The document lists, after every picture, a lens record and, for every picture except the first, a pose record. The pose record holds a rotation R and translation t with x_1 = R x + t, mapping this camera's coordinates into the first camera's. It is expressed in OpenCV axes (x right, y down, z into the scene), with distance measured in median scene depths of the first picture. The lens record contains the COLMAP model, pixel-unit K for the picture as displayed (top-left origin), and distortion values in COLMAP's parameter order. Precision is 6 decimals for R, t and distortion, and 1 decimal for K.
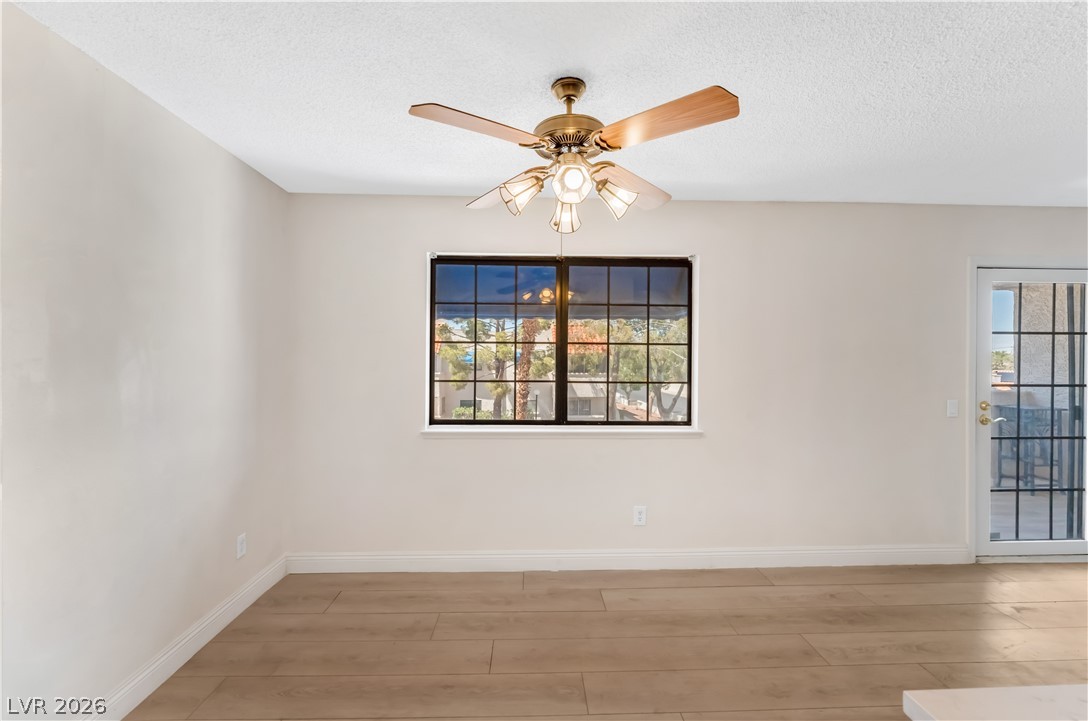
lens RADIAL K [[435.2, 0, 547.0], [0, 435.2, 361.3], [0, 0, 1]] dist [-0.002580, -0.000324]
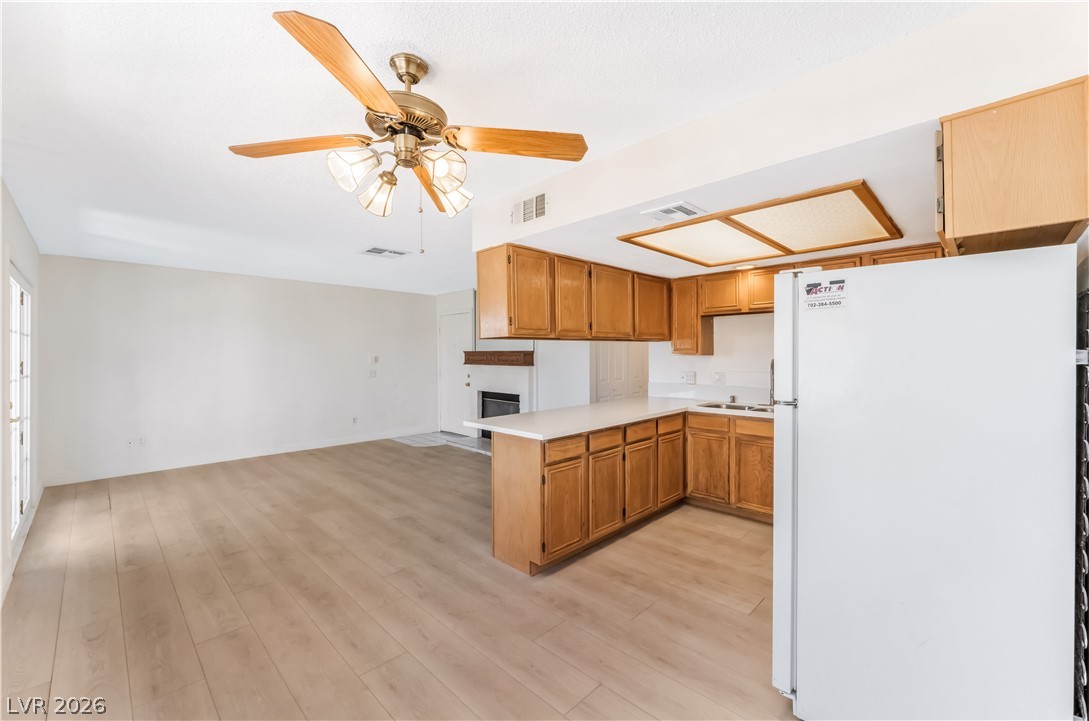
lens RADIAL K [[446.4, 0, 546.4], [0, 446.4, 354.0], [0, 0, 1]] dist [0.000992, -0.000093]
pose [[-0.687301, -0.001607, 0.726371, -0.587765], [0.000542, 0.999996, 0.002726, -0.010365], [-0.726372, 0.002268, -0.687298, 0.992694]]
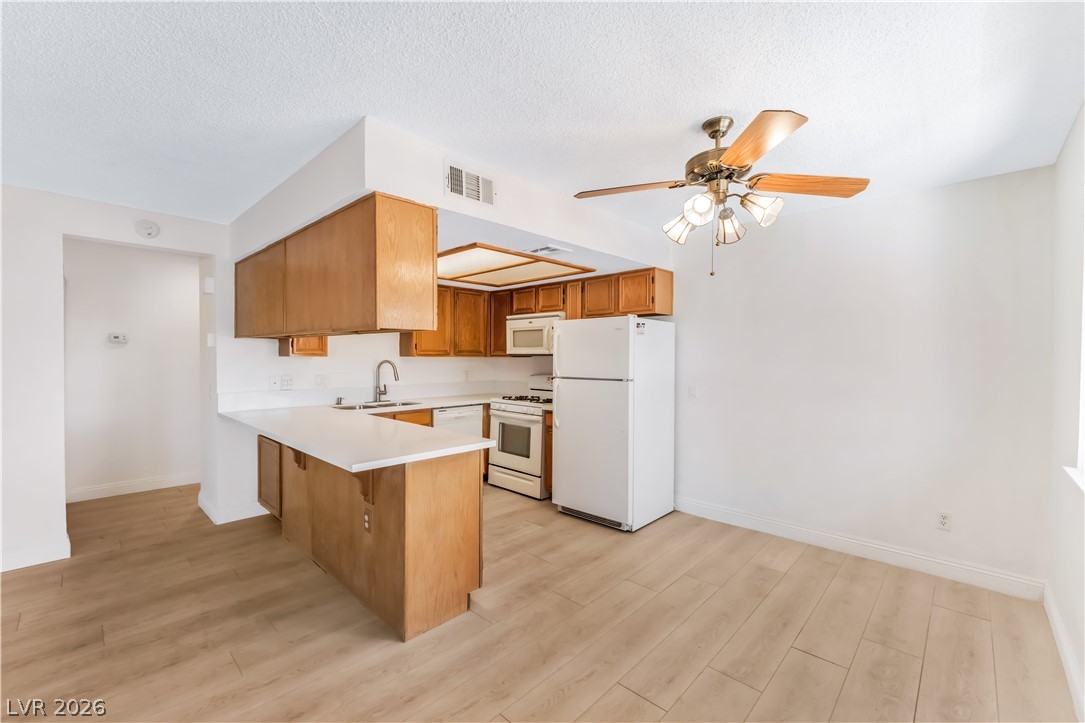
lens RADIAL K [[450.4, 0, 542.5], [0, 450.4, 361.5], [0, 0, 1]] dist [-0.002152, -0.000239]
pose [[-0.715603, -0.000796, -0.698507, 0.852696], [-0.007052, 0.999957, 0.006085, 0.003109], [0.698472, 0.009281, -0.715577, 1.059630]]
